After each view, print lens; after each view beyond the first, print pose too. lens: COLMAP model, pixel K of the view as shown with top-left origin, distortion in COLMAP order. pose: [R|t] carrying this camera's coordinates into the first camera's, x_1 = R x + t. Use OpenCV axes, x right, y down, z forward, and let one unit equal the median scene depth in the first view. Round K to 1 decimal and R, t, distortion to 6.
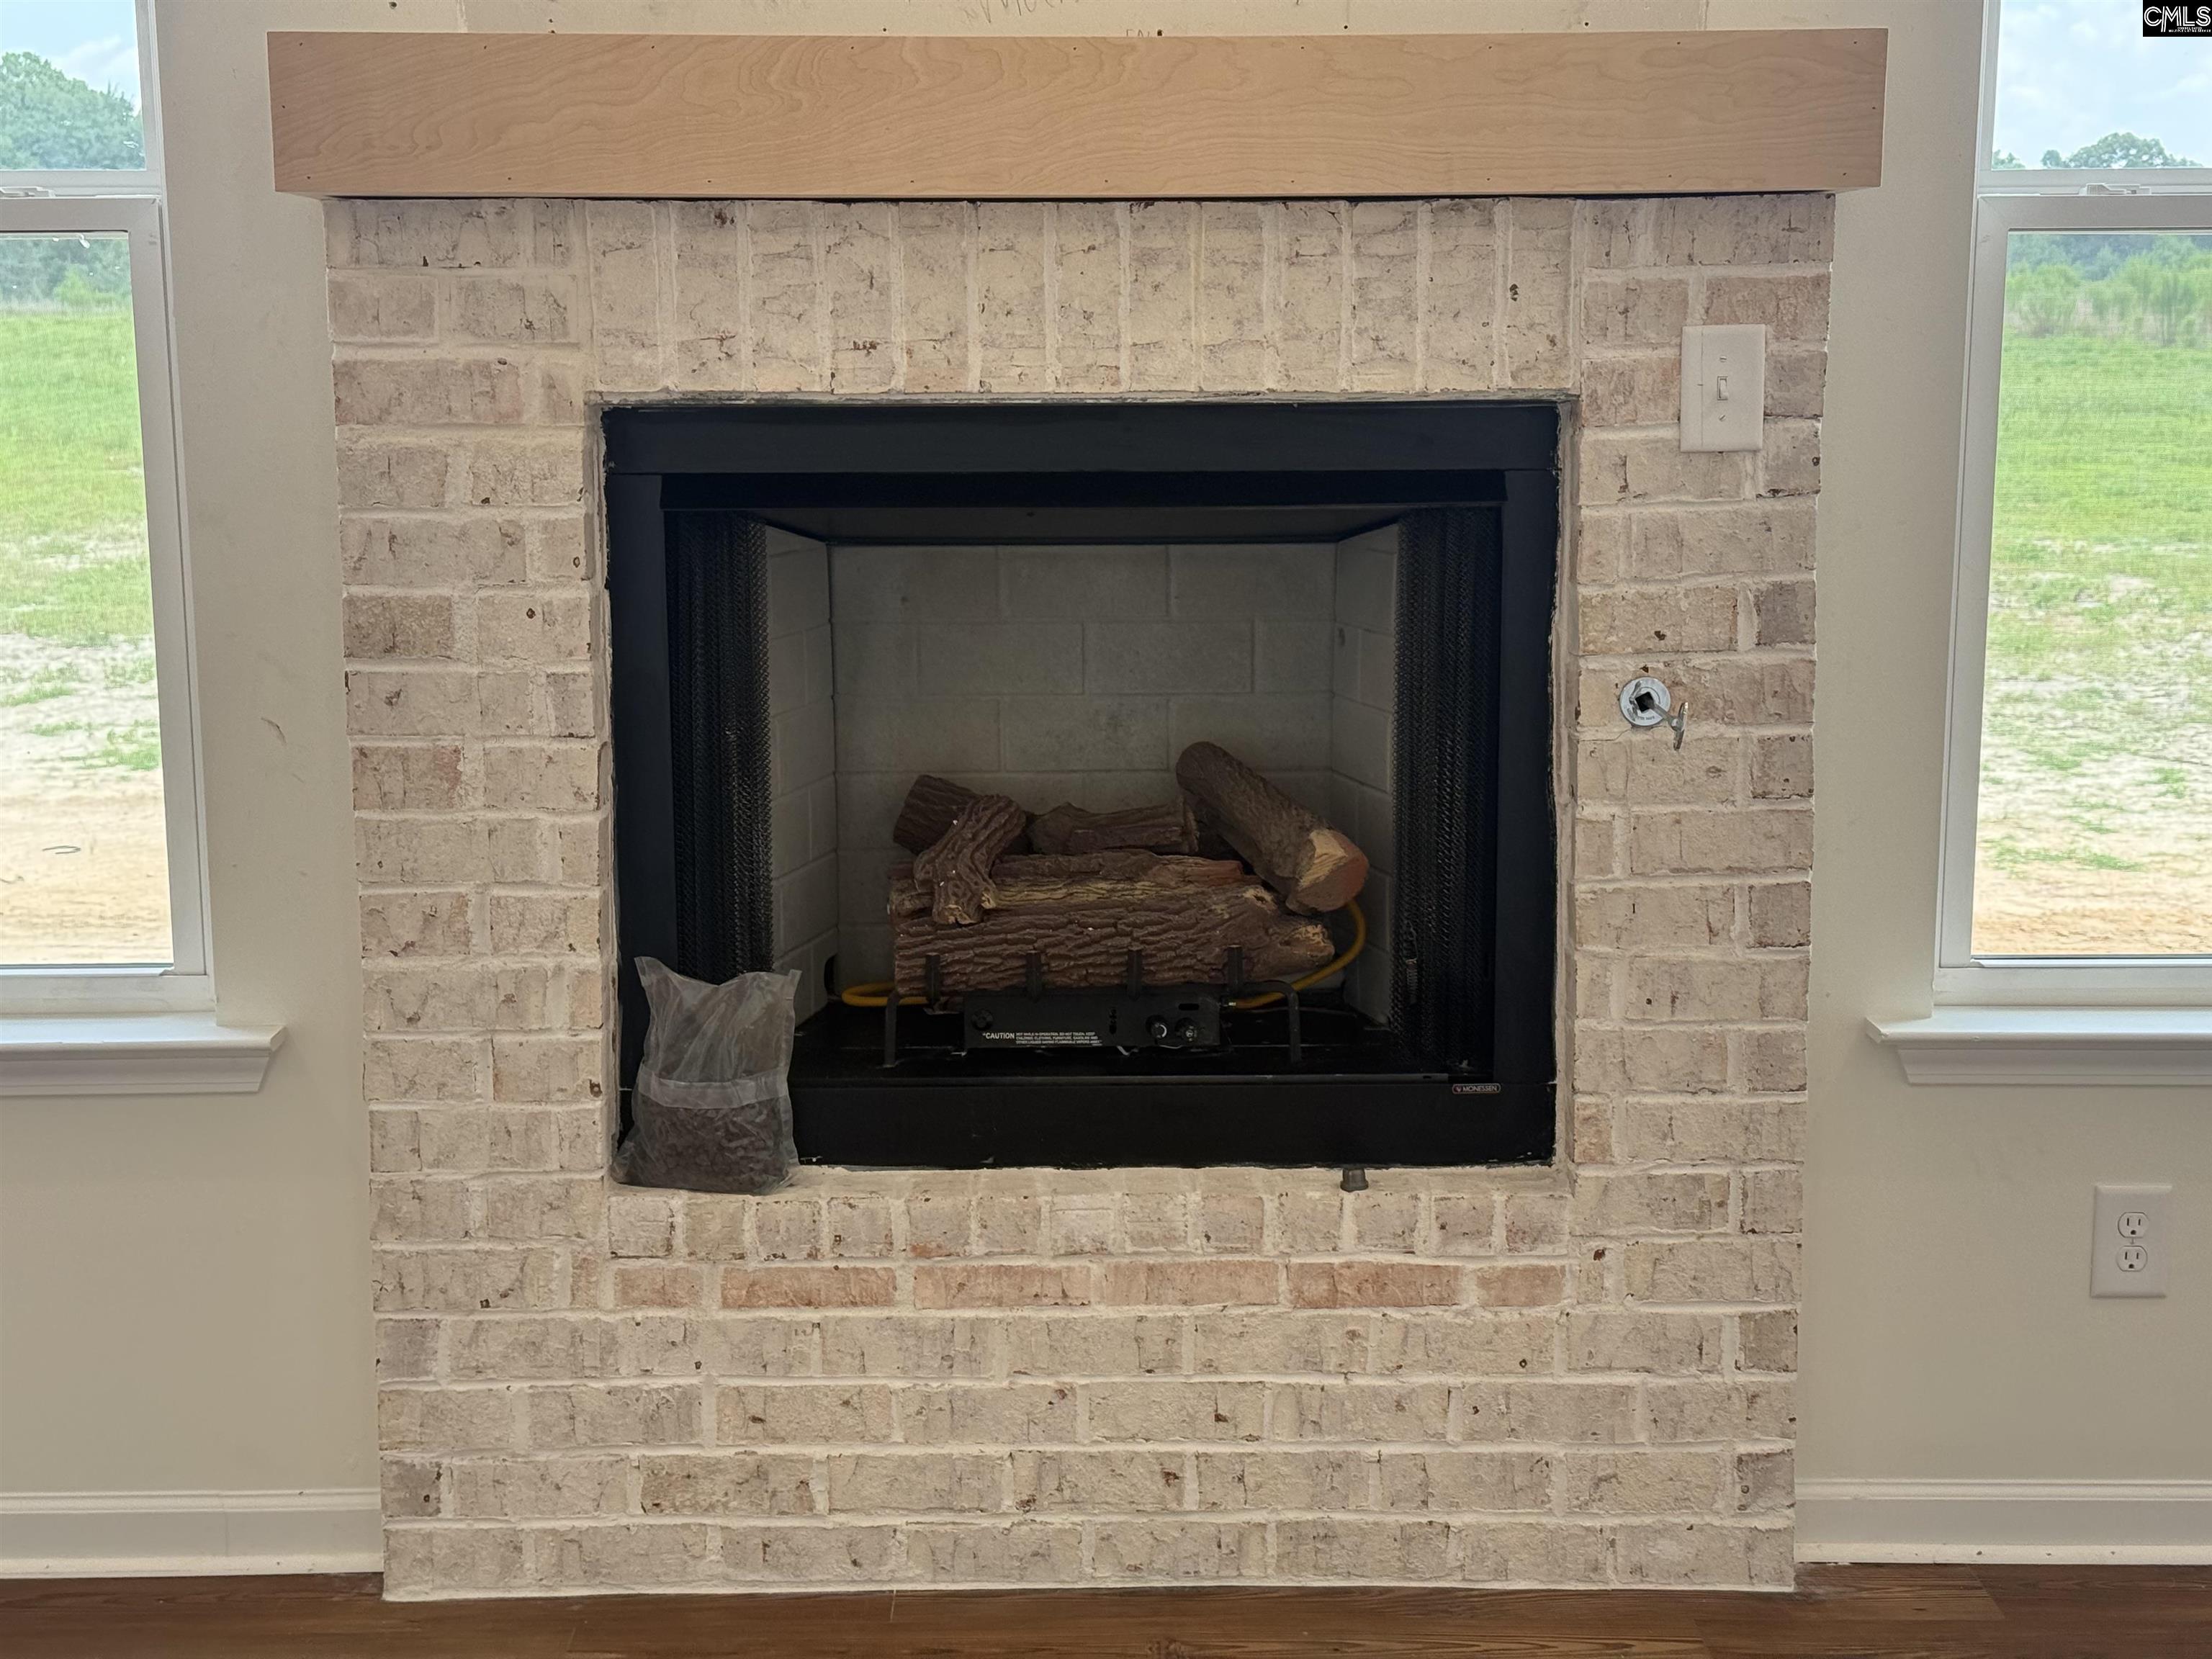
lens RADIAL K [[3324.3, 0, 1105.3], [0, 3324.3, 875.9], [0, 0, 1]] dist [0.174676, -0.055061]
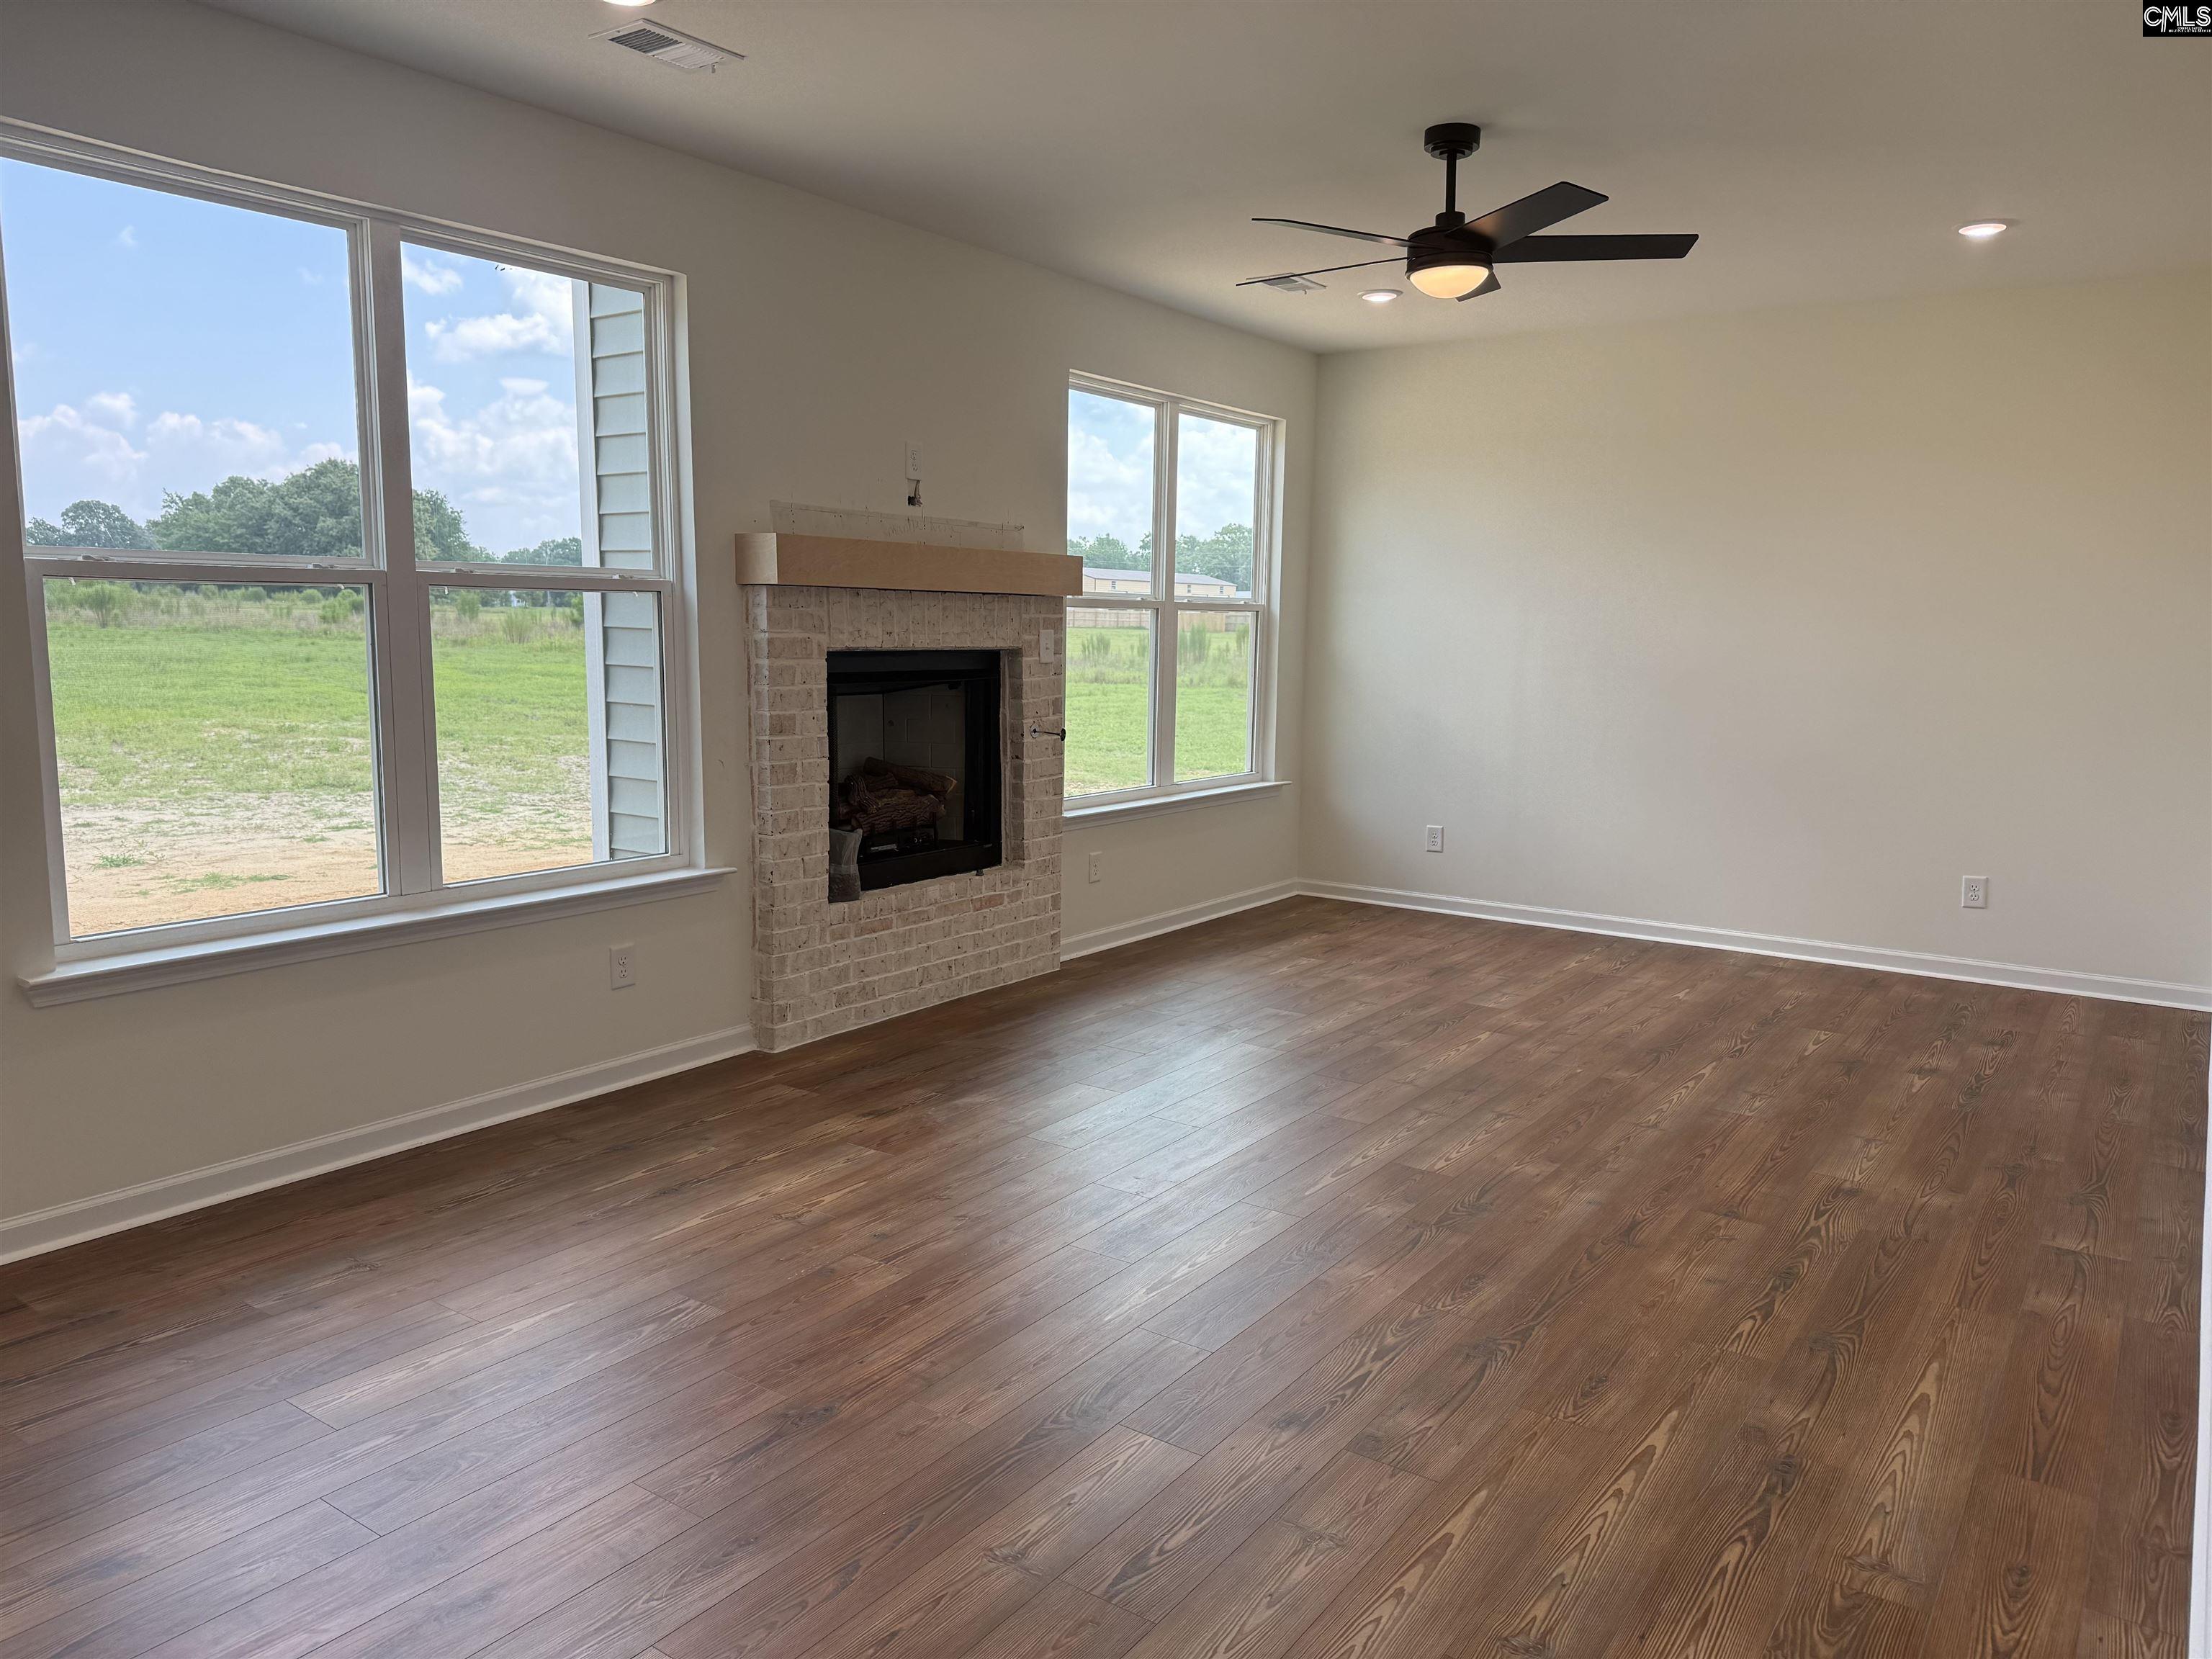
lens RADIAL K [[1521.7, 0, 1106.0], [0, 1521.7, 829.5], [0, 0, 1]] dist [0.002141, 0.000859]
pose [[0.578199, -0.096085, 0.810218, -1.131207], [0.115126, 0.992714, 0.035570, 0.005117], [-0.807732, 0.072710, 0.585048, -0.036519]]
